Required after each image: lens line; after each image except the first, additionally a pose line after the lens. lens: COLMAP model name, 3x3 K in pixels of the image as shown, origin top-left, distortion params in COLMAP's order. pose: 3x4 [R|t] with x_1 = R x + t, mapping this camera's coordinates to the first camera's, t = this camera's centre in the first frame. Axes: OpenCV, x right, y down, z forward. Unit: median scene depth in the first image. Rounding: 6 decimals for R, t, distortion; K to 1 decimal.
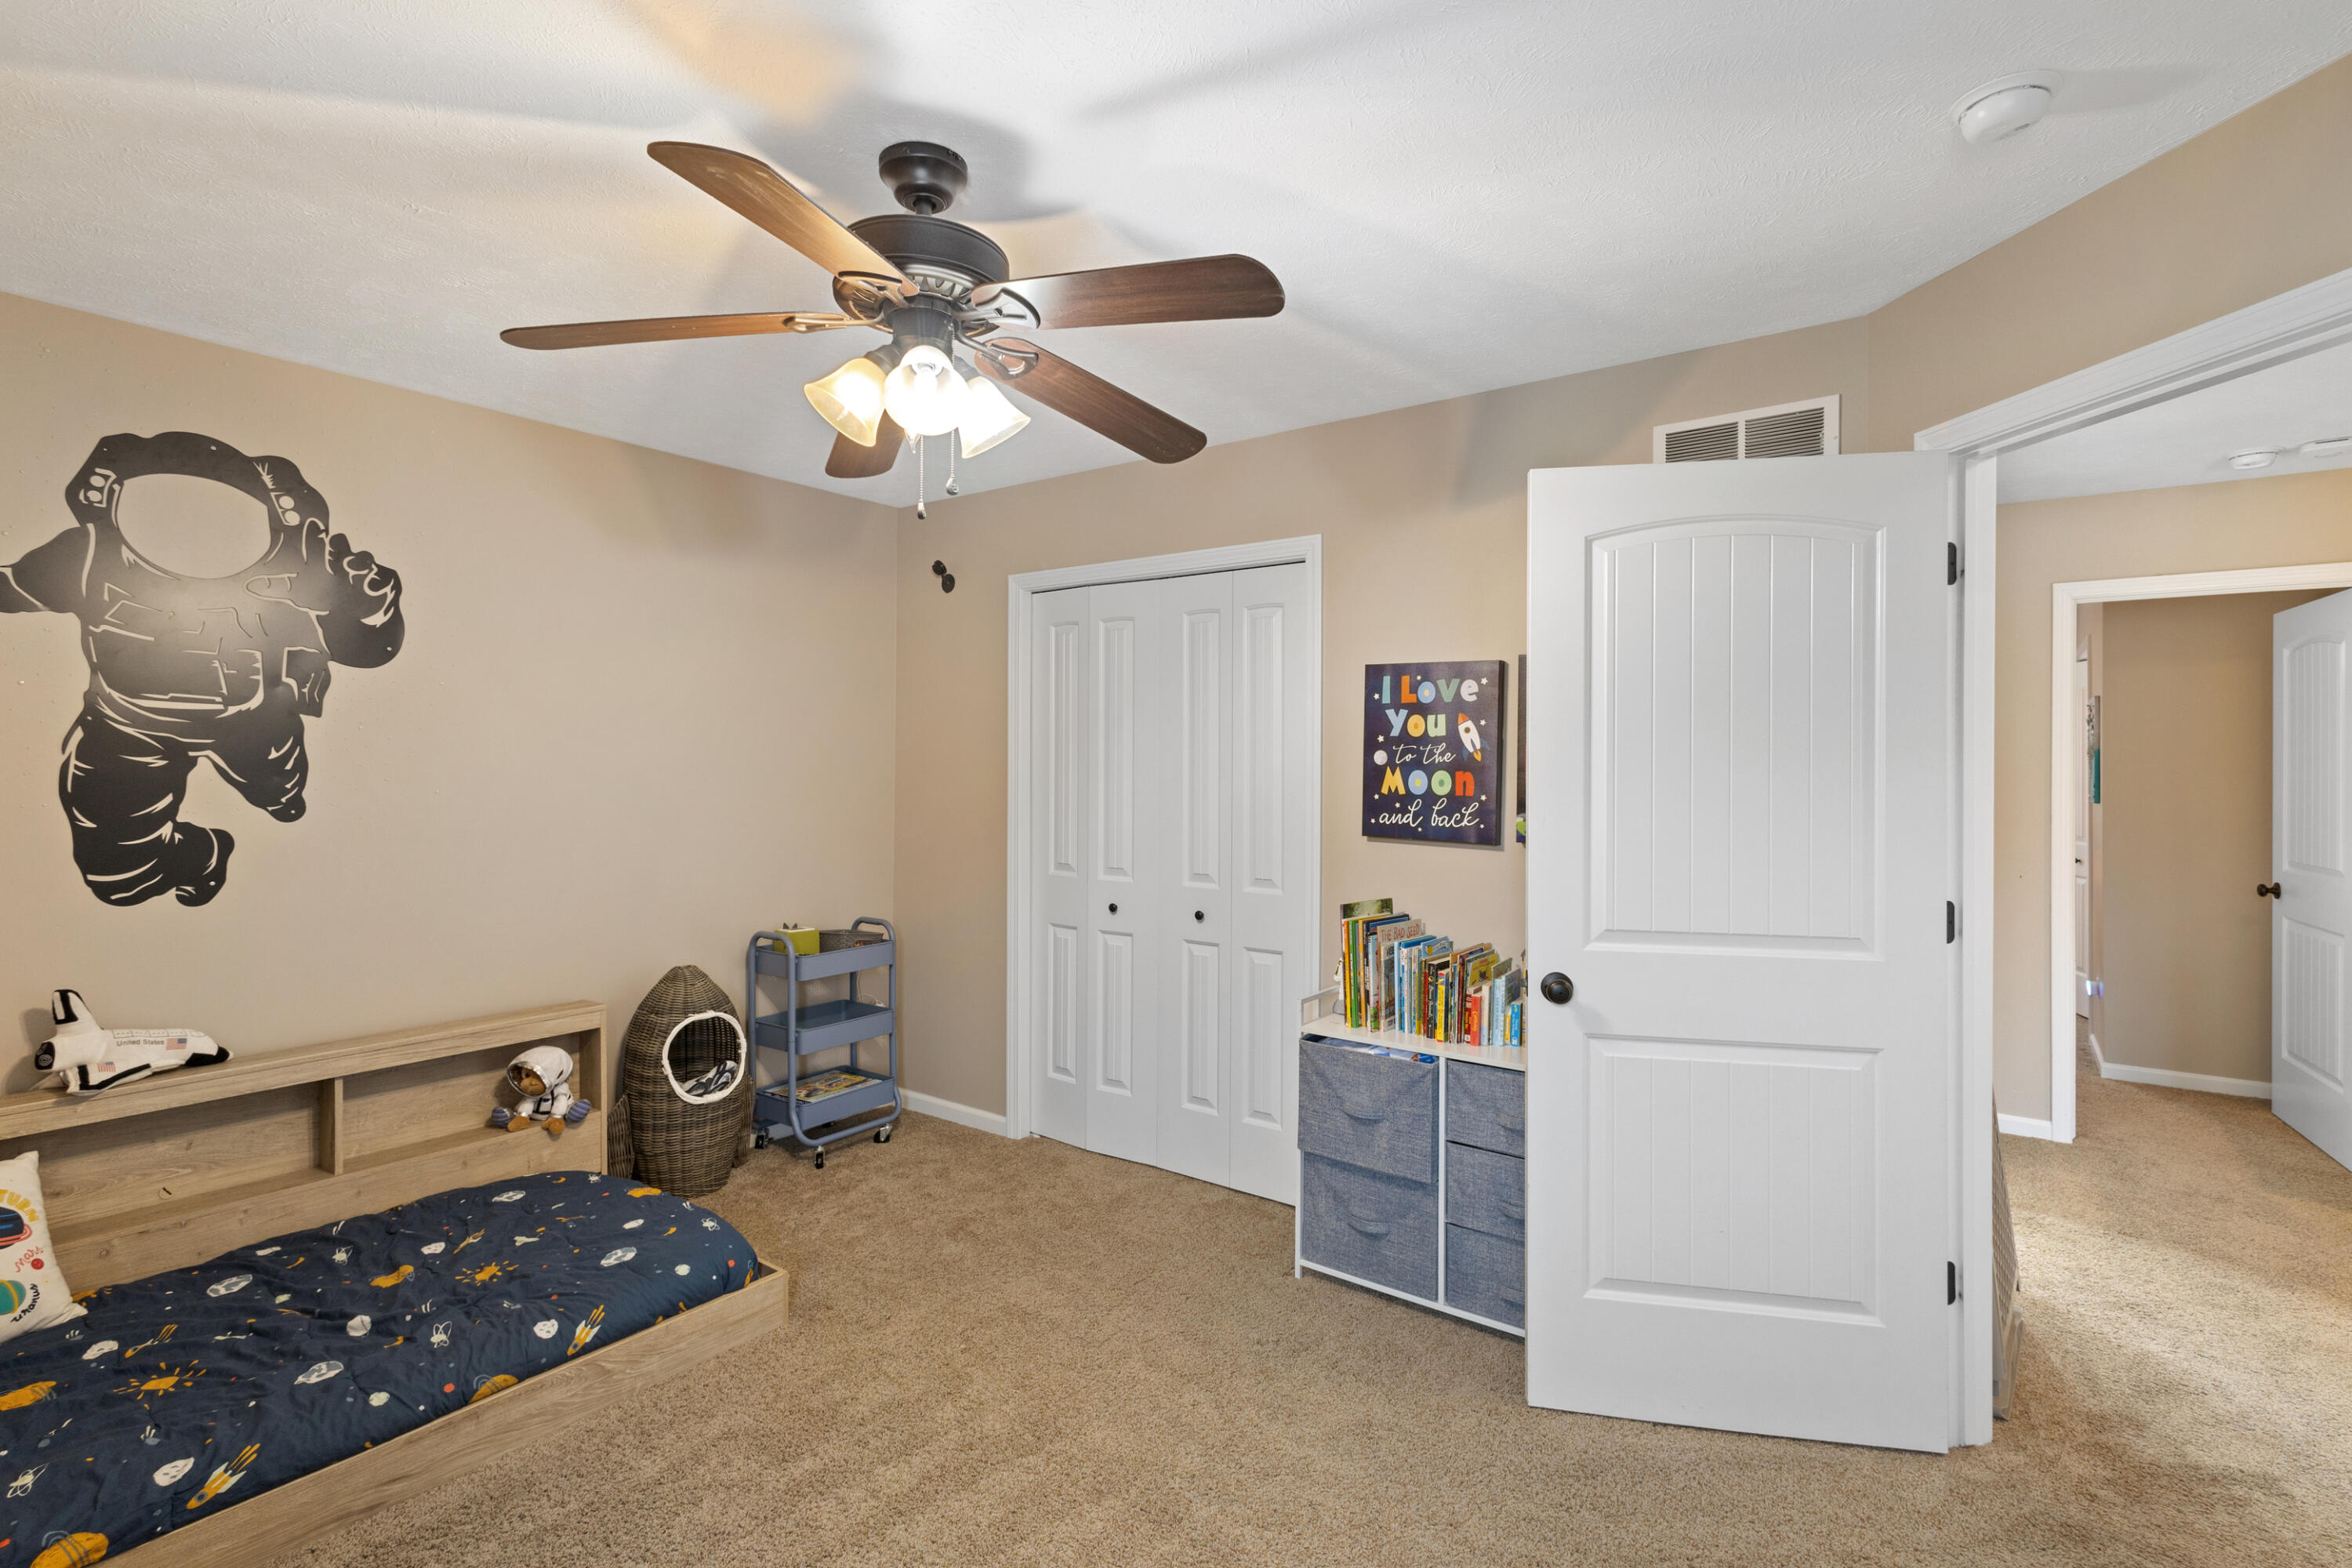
lens RADIAL K [[1086.5, 0, 1182.0], [0, 1086.5, 770.7], [0, 0, 1]] dist [0.005389, -0.002514]
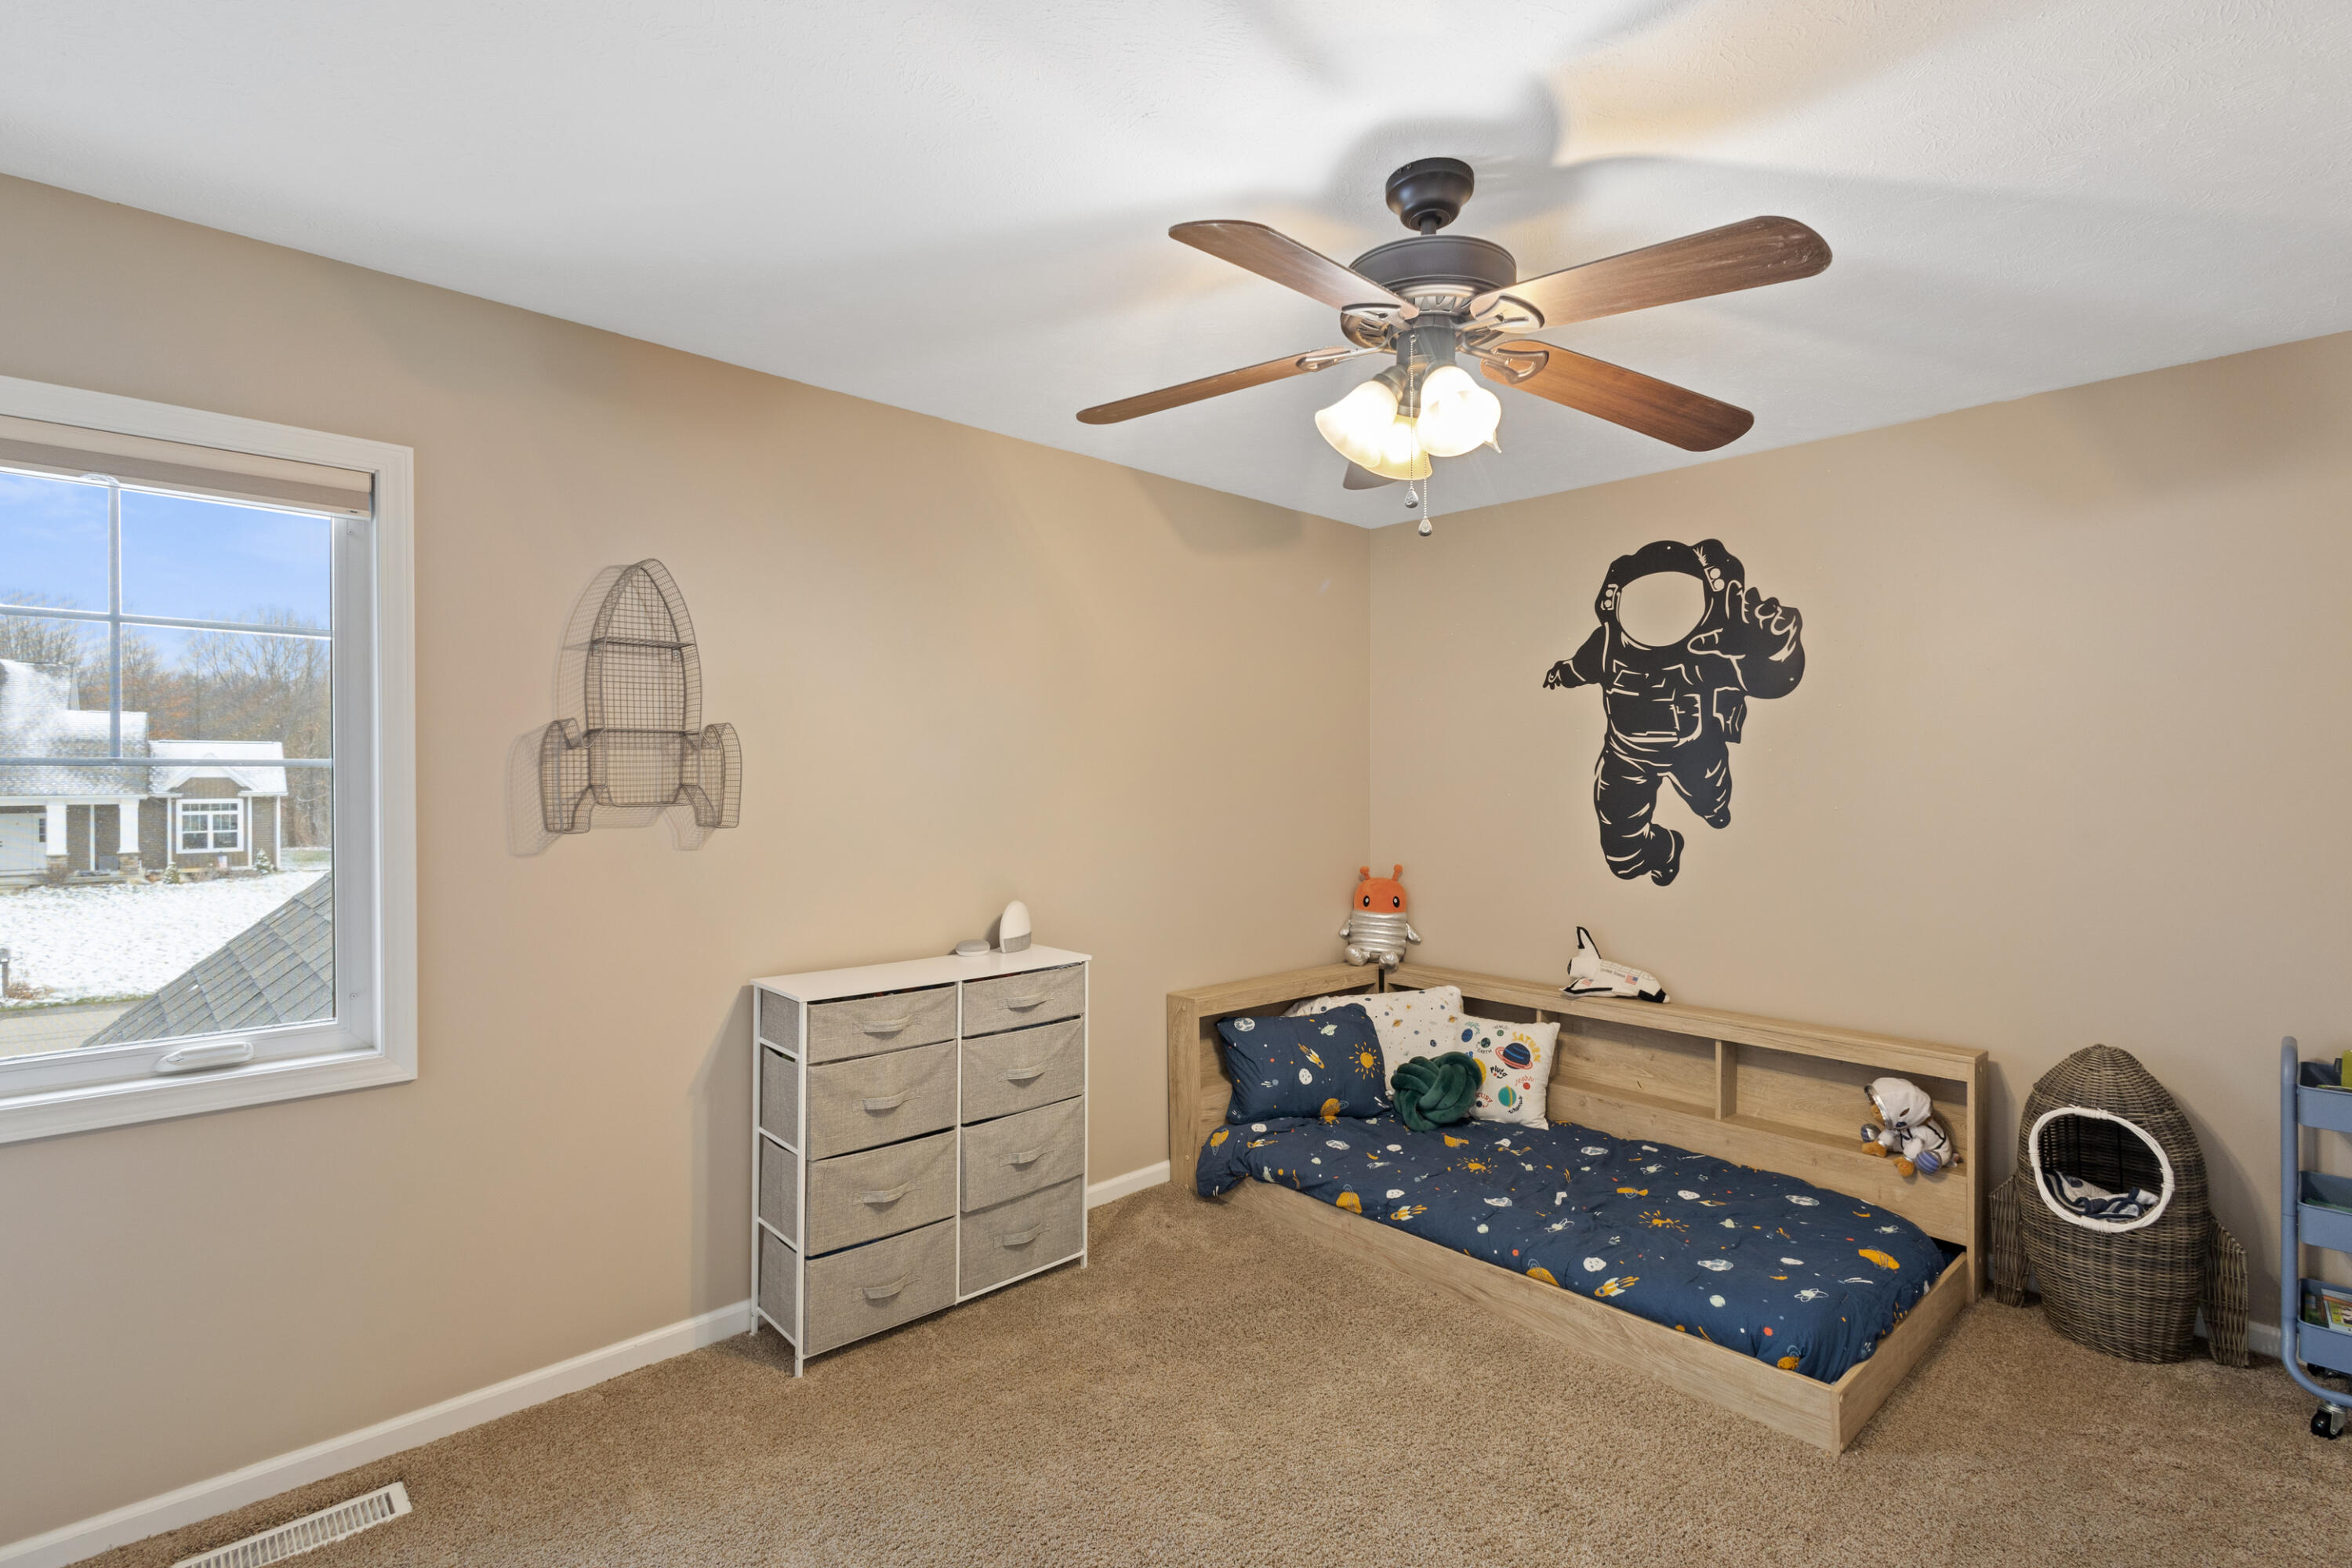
lens RADIAL K [[1086.5, 0, 1181.8], [0, 1086.5, 787.5], [0, 0, 1]] dist [0.005389, -0.002514]
pose [[-0.190769, 0.003567, -0.981628, 0.542187], [-0.007146, 0.999962, 0.005023, -0.001810], [0.981609, 0.007973, -0.190737, 0.657534]]
